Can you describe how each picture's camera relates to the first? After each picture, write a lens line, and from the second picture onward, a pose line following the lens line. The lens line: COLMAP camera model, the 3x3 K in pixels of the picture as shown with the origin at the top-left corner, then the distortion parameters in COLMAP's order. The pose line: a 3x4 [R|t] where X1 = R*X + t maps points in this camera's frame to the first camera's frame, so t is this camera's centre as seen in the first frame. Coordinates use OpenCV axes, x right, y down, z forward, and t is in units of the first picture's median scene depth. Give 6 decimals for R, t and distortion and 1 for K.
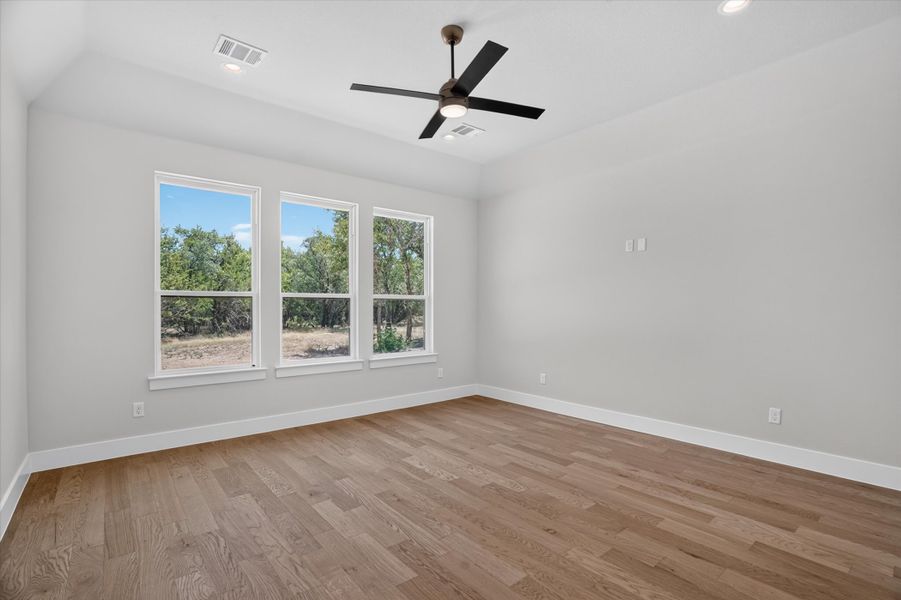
lens RADIAL K [[420.9, 0, 462.7], [0, 420.9, 301.9], [0, 0, 1]] dist [-0.042846, 0.014983]
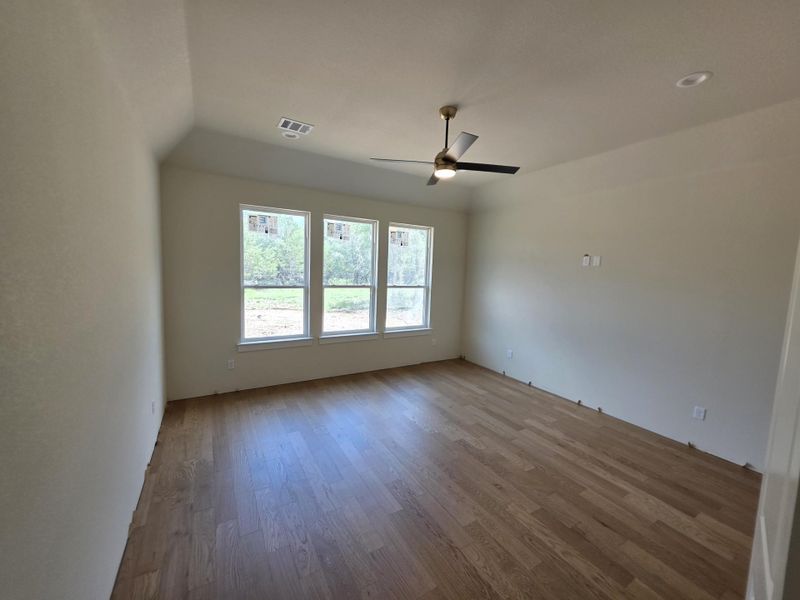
lens RADIAL K [[320.5, 0, 408.6], [0, 320.5, 295.4], [0, 0, 1]] dist [0.009754, -0.001969]
pose [[0.987624, 0.049260, -0.148904, 0.034756], [-0.036982, 0.995768, 0.084128, -0.152881], [0.152418, -0.077581, 0.985266, -0.068943]]
